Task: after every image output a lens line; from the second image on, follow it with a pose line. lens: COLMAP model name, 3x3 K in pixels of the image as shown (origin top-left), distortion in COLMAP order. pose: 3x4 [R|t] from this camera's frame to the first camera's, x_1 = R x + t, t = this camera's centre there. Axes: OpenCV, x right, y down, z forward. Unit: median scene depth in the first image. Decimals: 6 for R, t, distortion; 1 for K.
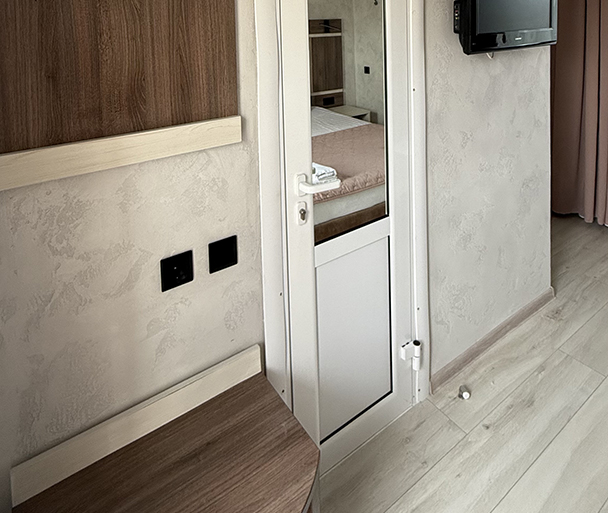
lens RADIAL K [[427.8, 0, 304.0], [0, 427.8, 256.5], [0, 0, 1]] dist [-0.001892, -0.001336]
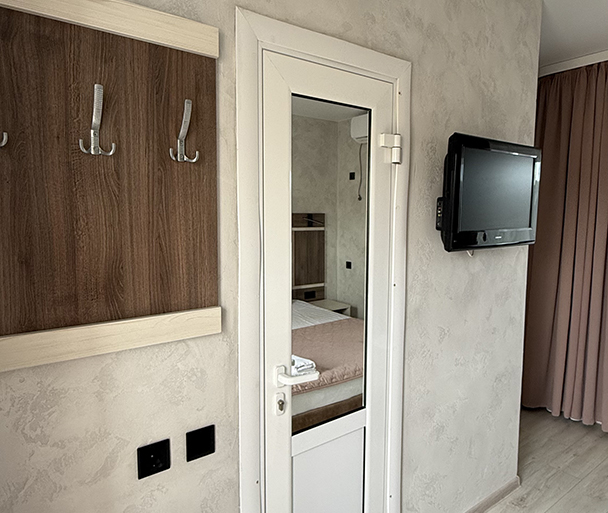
lens RADIAL K [[427.8, 0, 304.0], [0, 427.8, 256.5], [0, 0, 1]] dist [-0.001892, -0.001336]
pose [[0.998579, 0.026214, 0.046401, -0.004617], [-0.028229, 0.998662, 0.043330, -0.494300], [-0.045203, -0.044578, 0.997983, 0.005935]]
